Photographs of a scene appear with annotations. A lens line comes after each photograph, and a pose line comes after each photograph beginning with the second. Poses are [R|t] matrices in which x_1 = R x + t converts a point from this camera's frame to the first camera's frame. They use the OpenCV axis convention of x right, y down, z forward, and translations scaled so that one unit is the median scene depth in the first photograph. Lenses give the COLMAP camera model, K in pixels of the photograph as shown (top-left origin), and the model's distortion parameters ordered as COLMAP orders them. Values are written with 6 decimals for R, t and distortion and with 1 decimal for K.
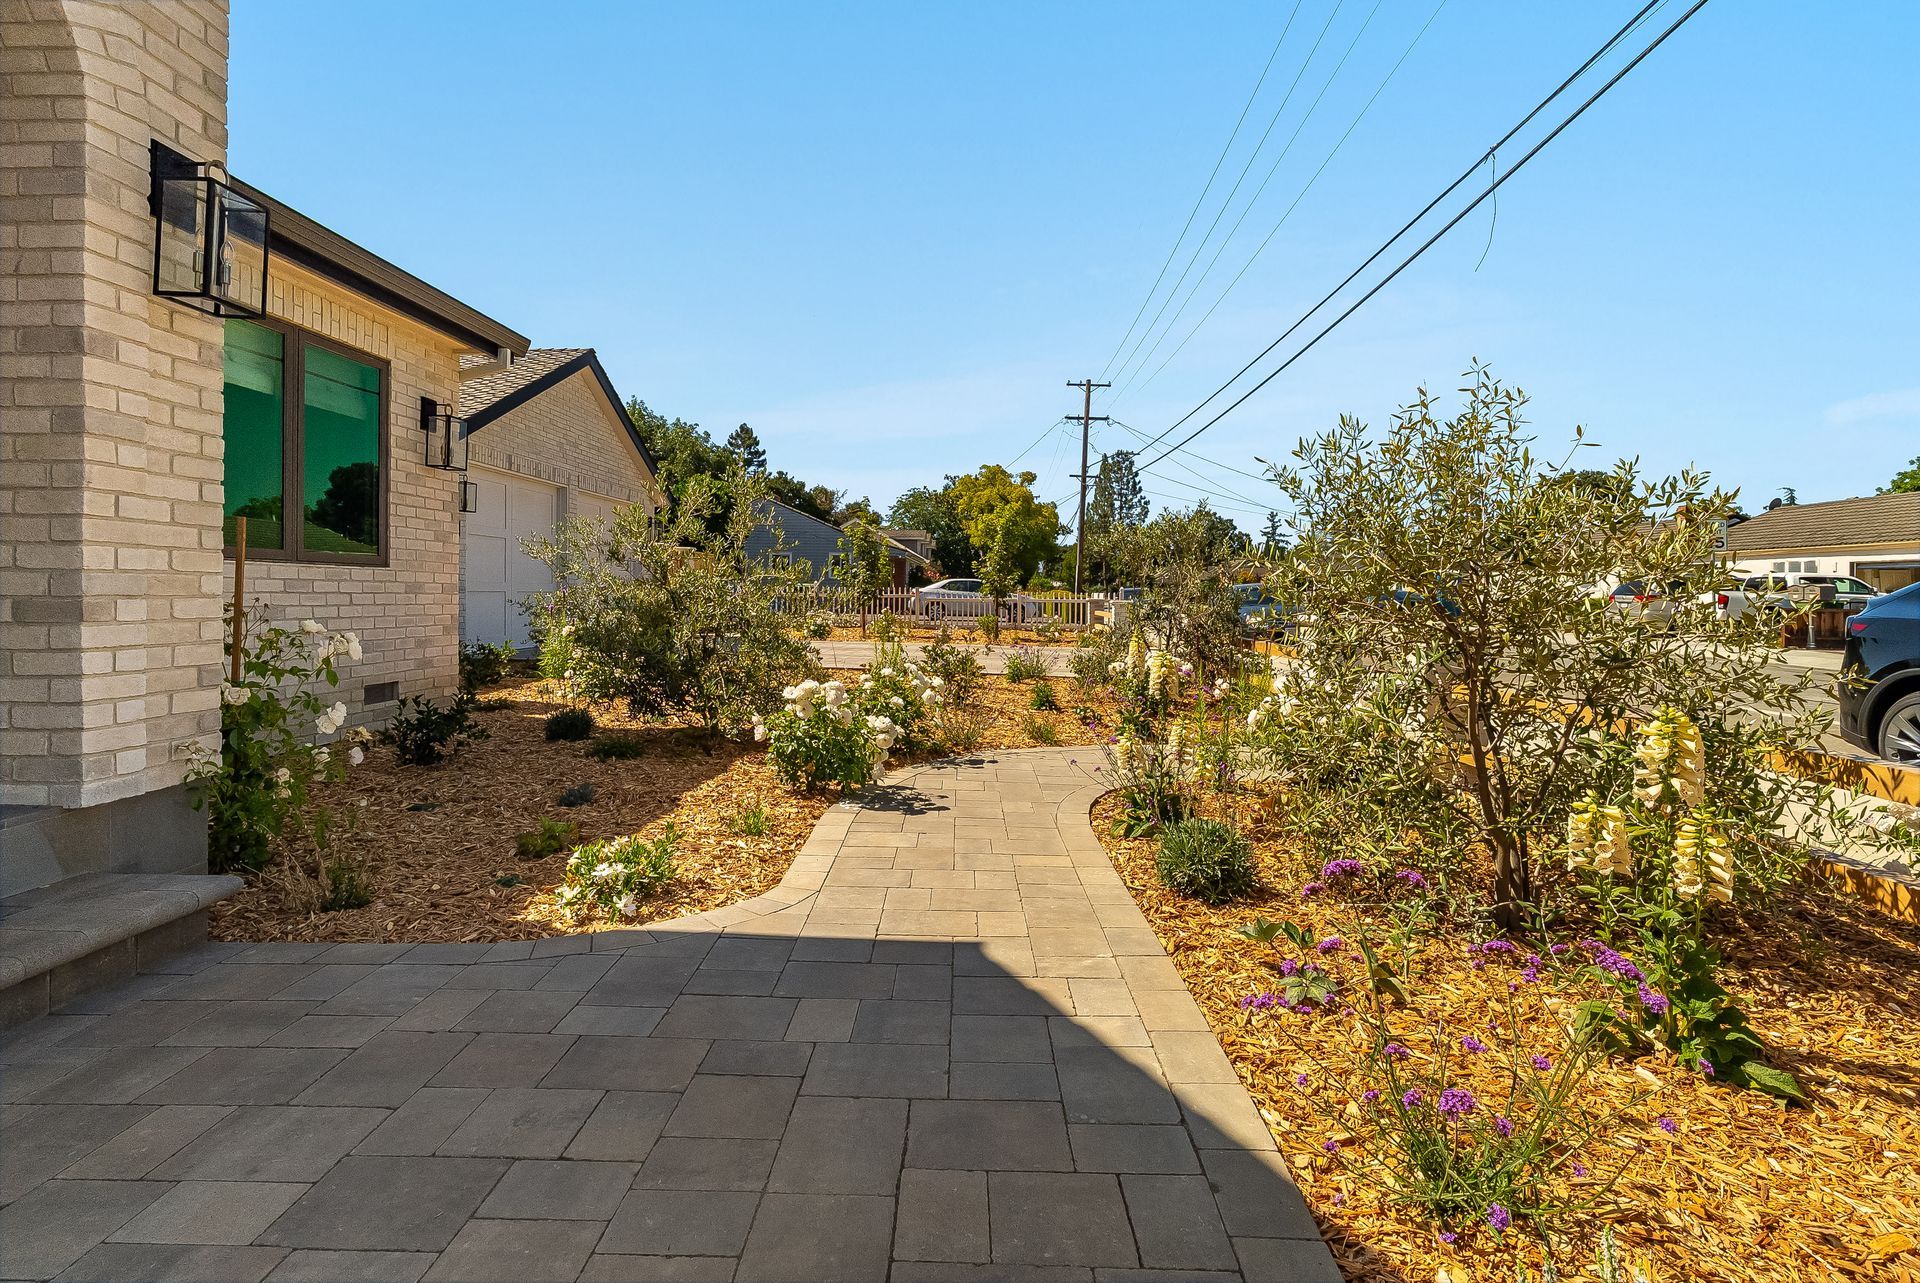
lens RADIAL K [[942.8, 0, 962.3], [0, 942.8, 551.8], [0, 0, 1]] dist [0.001536, -0.001316]
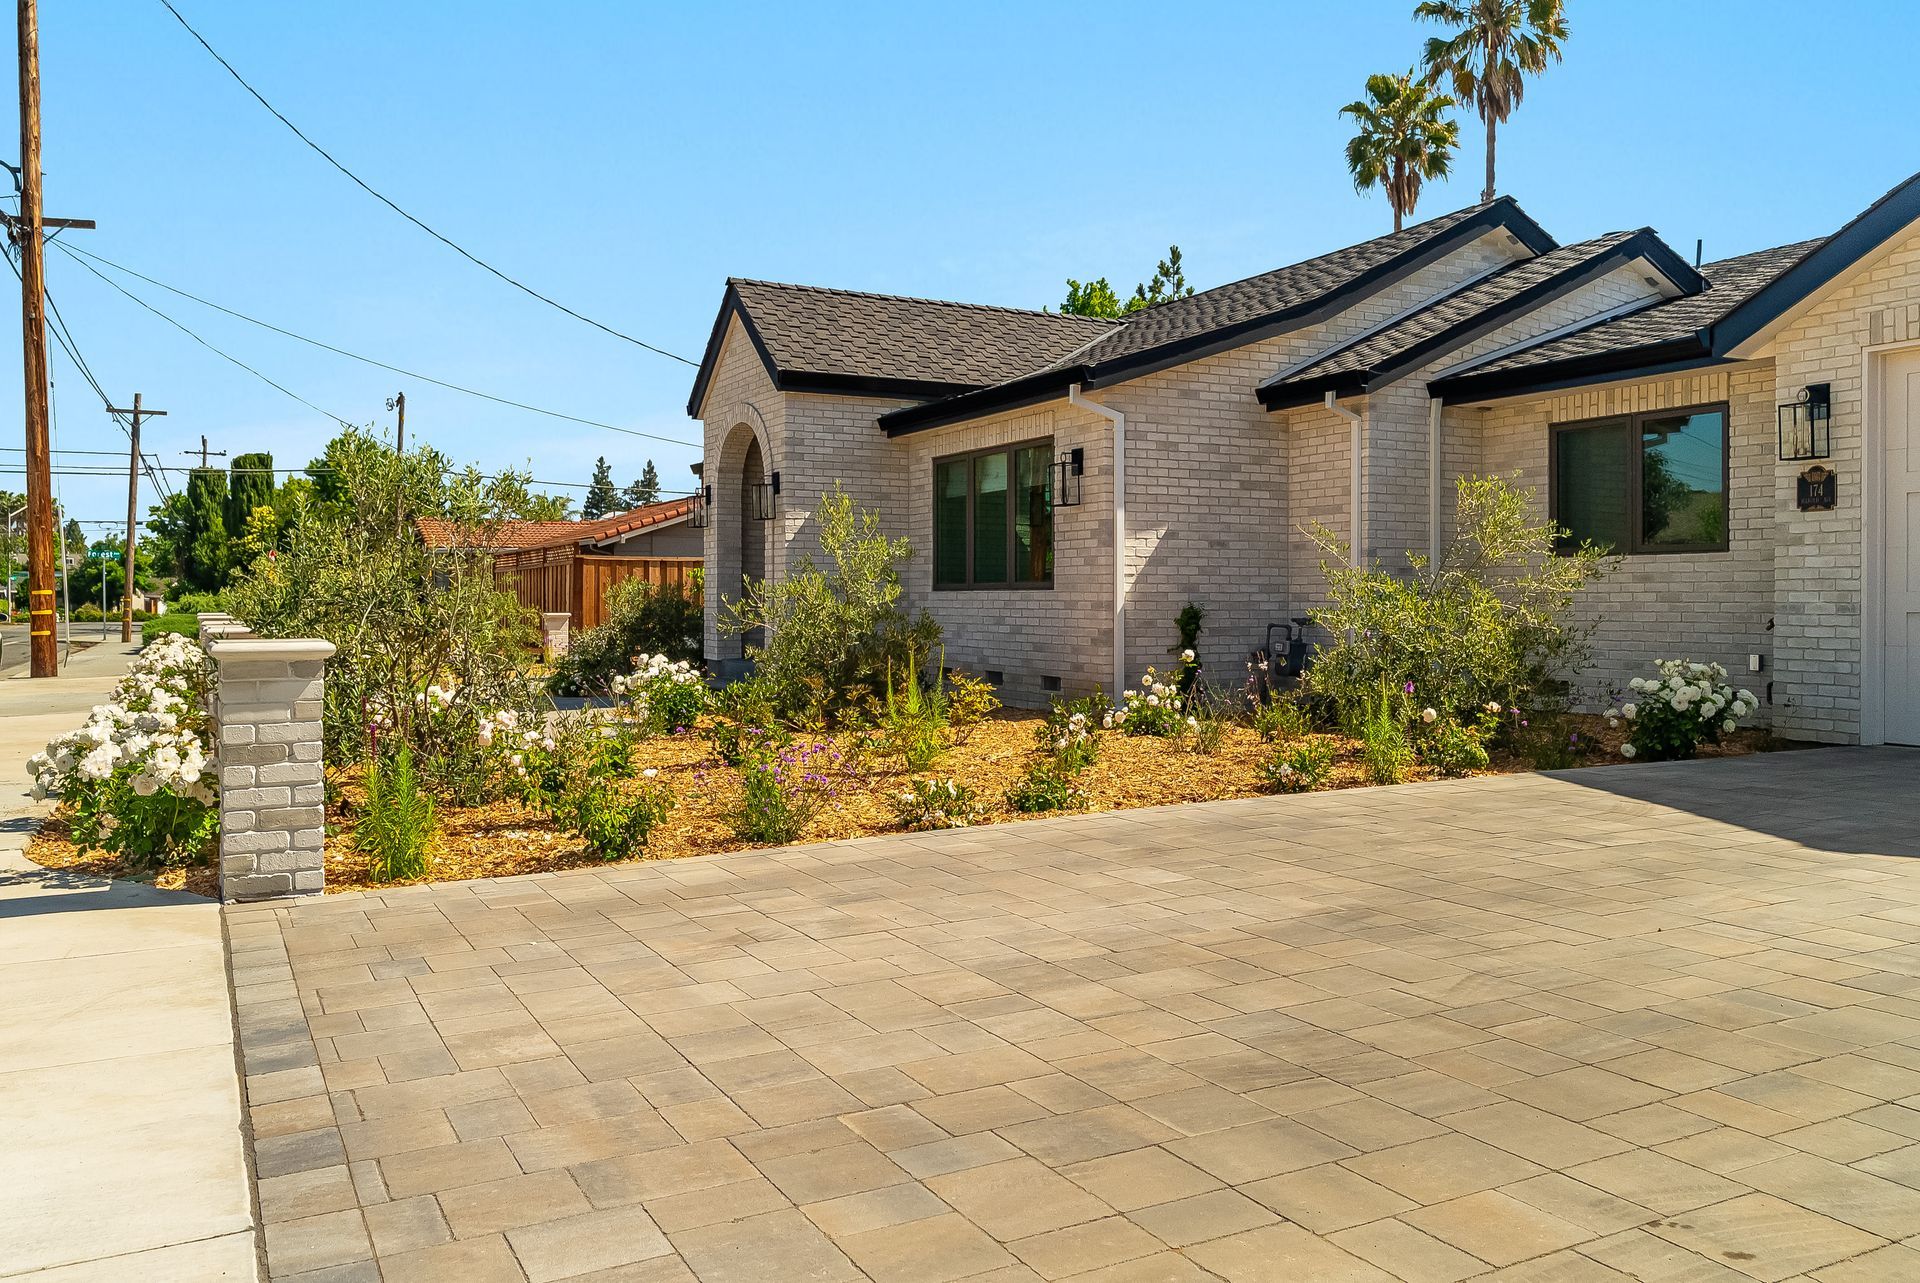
lens RADIAL K [[1511.2, 0, 961.2], [0, 1511.2, 604.6], [0, 0, 1]] dist [-0.010360, -0.001637]
pose [[-0.877069, -0.010118, -0.480258, 0.566352], [0.011125, 0.999082, -0.041366, 0.133090], [0.480235, -0.041623, -0.876151, 3.011918]]
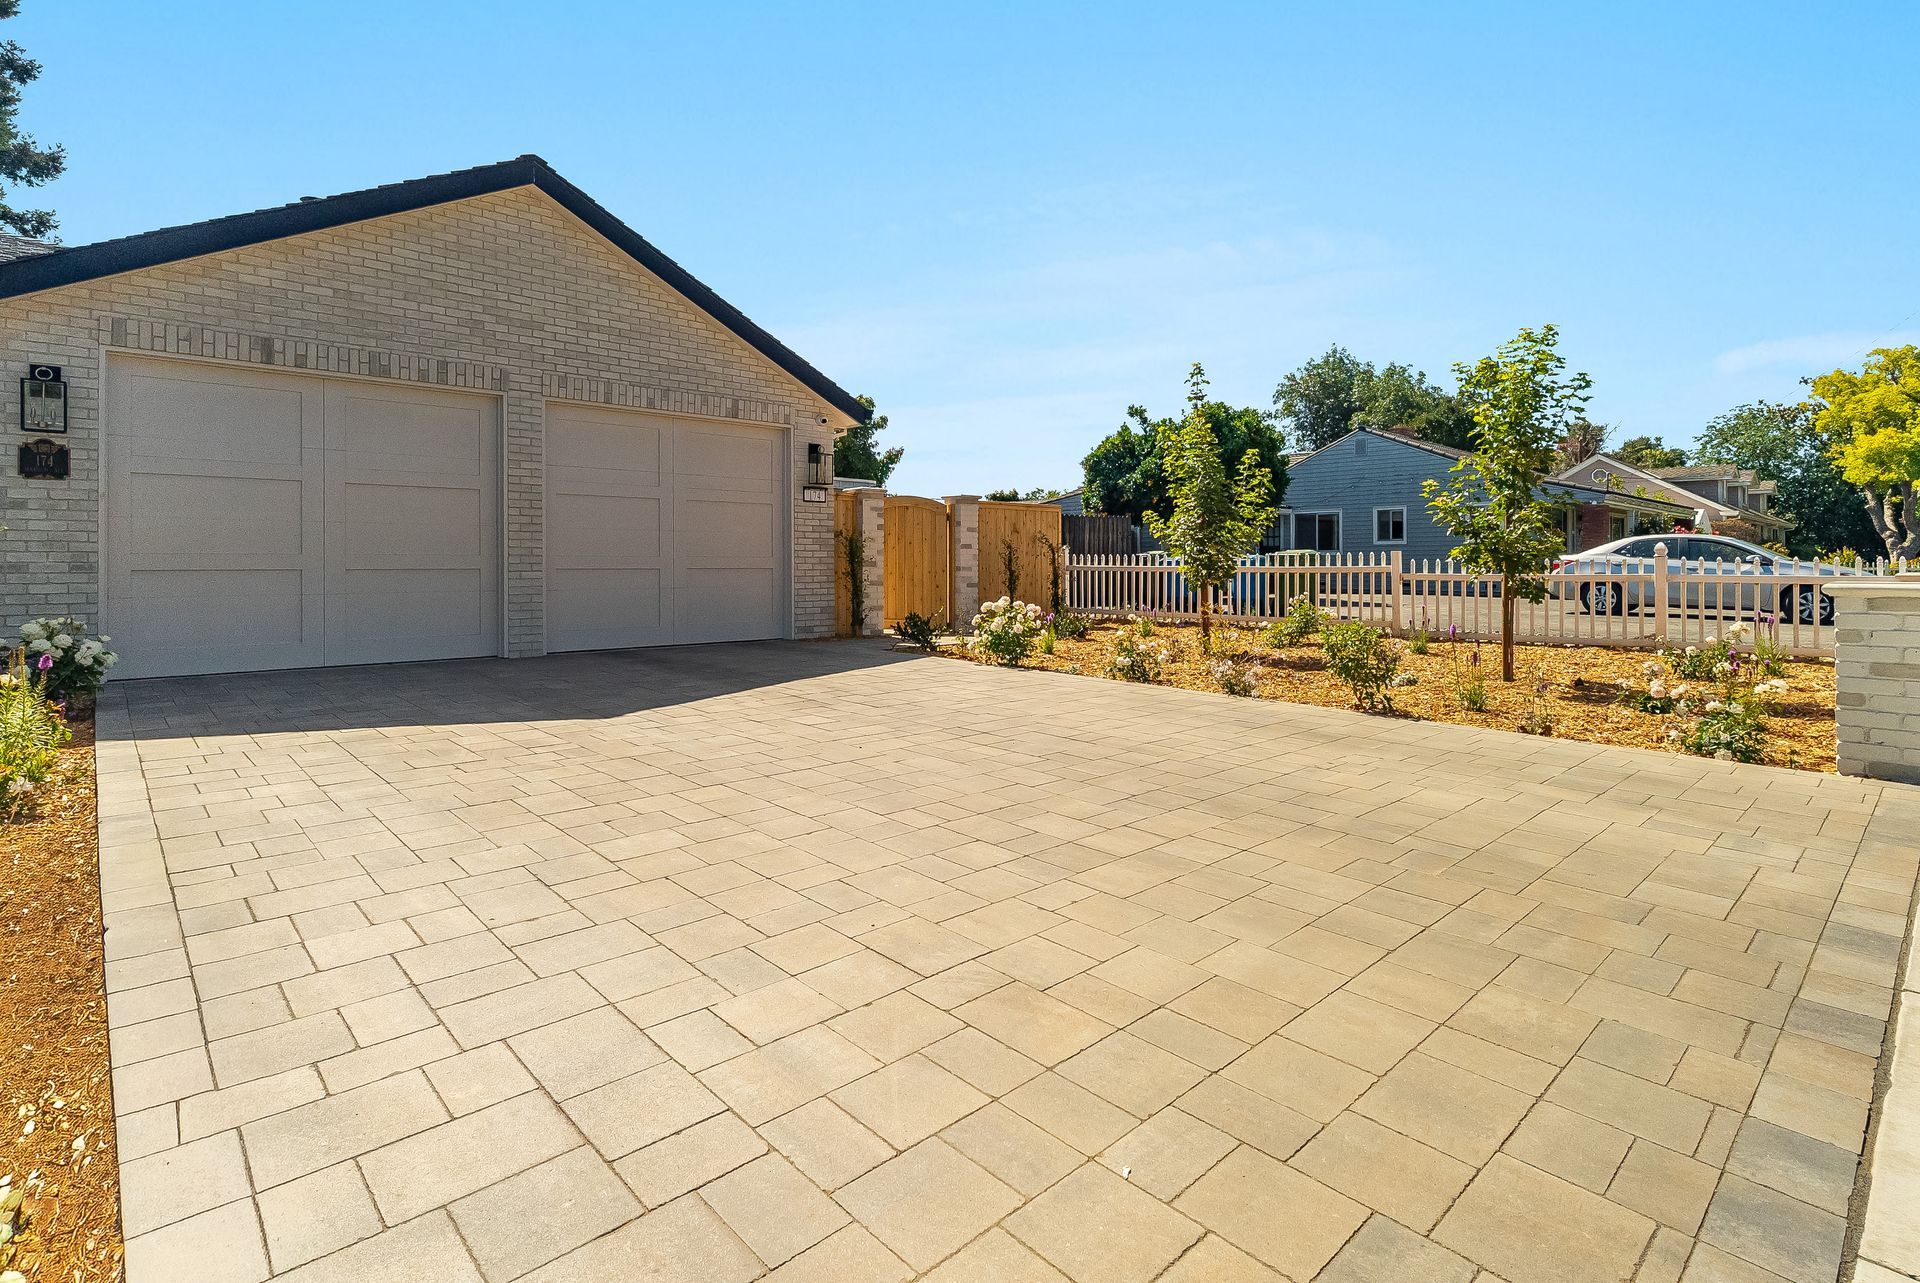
lens RADIAL K [[942.8, 0, 962.3], [0, 942.8, 551.8], [0, 0, 1]] dist [0.001536, -0.001316]
pose [[0.699906, -0.021563, -0.713910, 0.545814], [0.040982, 0.999110, 0.010001, 0.095101], [0.713058, -0.036257, 0.700166, 2.025931]]
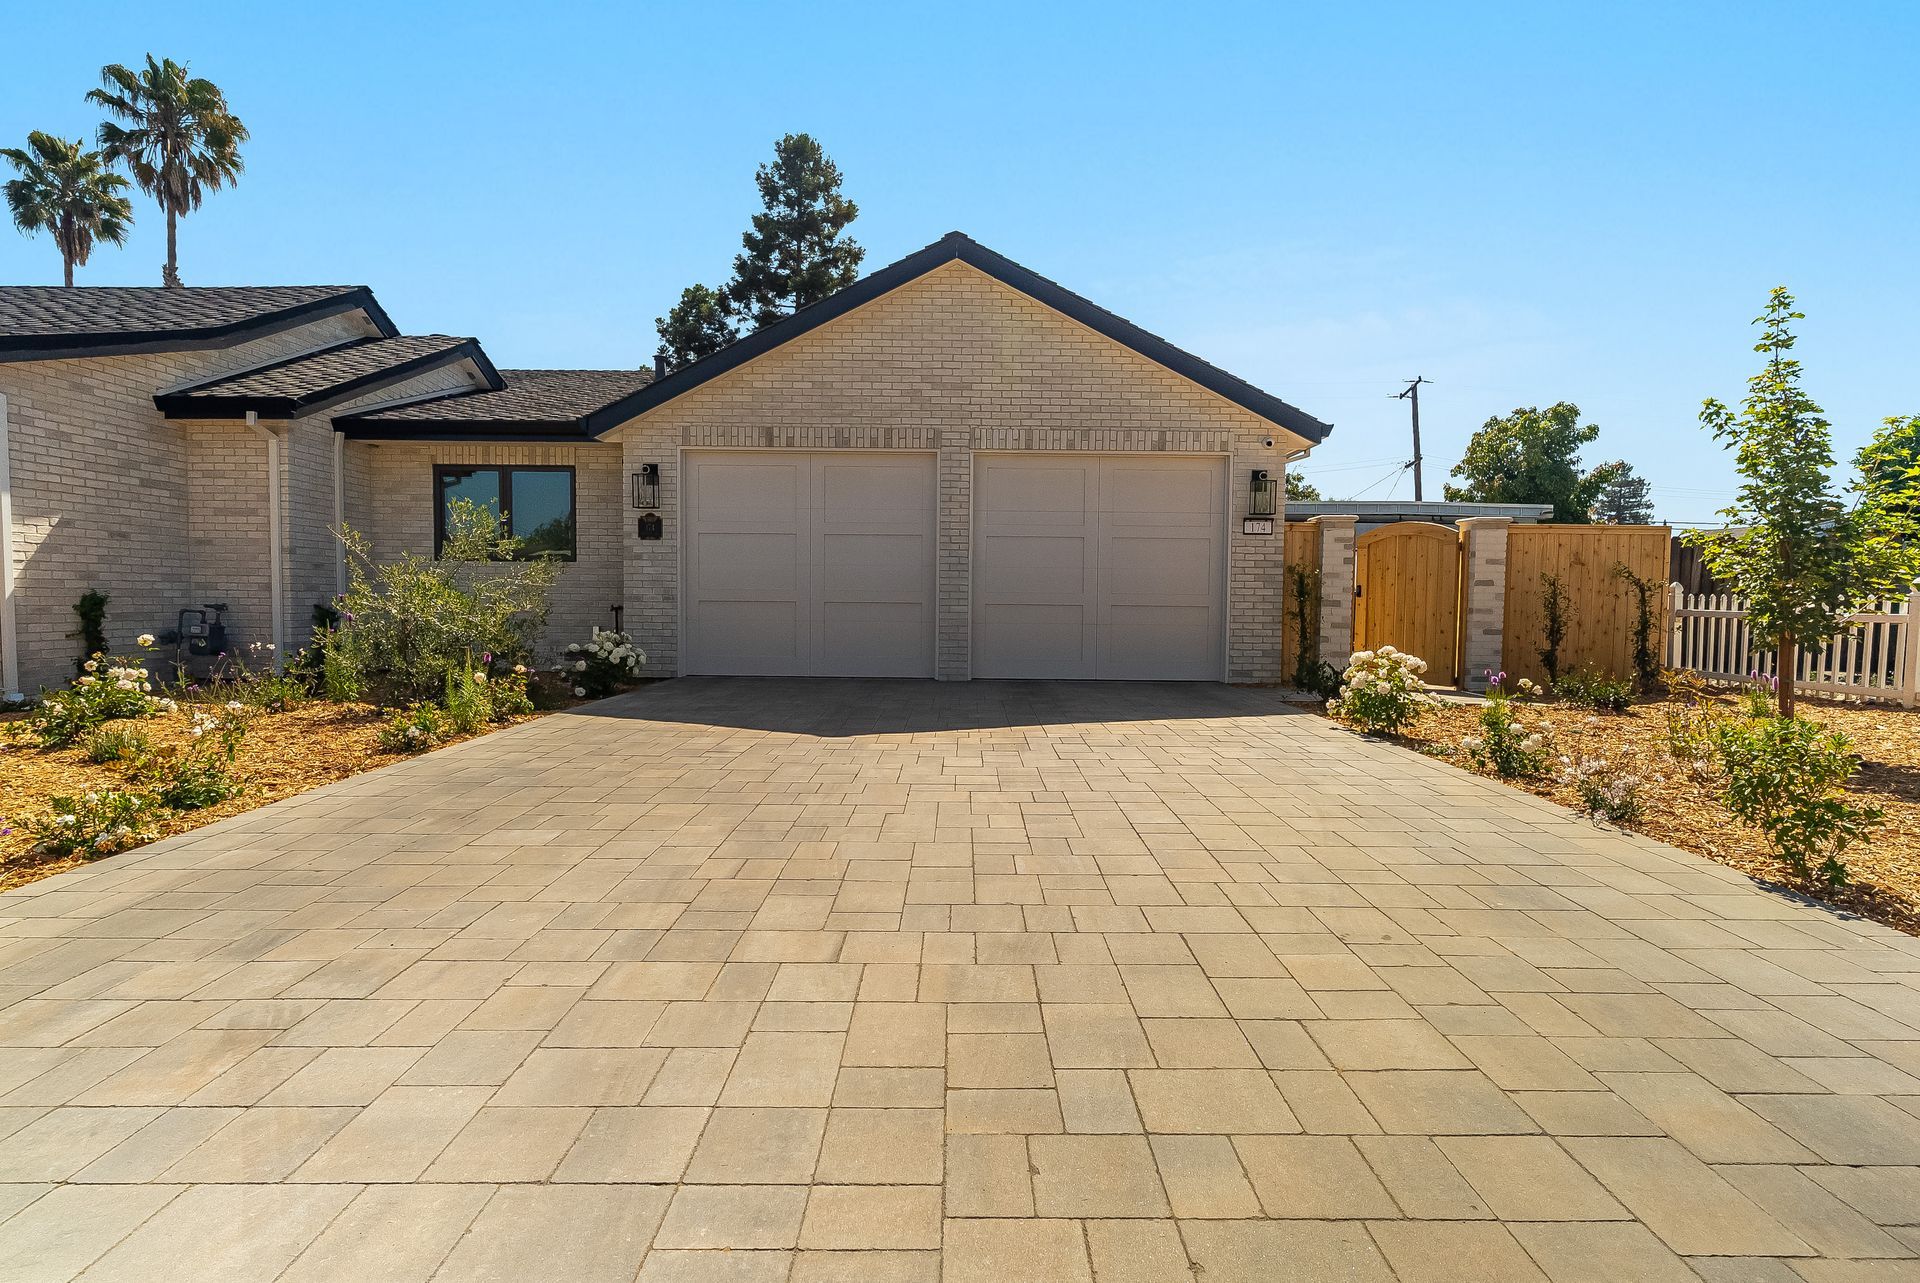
lens RADIAL K [[911.4, 0, 965.0], [0, 911.4, 635.1], [0, 0, 1]] dist [0.000304, -0.000959]
pose [[0.029402, 0.029314, -0.999138, 0.642490], [0.034414, 0.998948, 0.030321, 0.116577], [0.998975, -0.035275, 0.028362, 2.550593]]
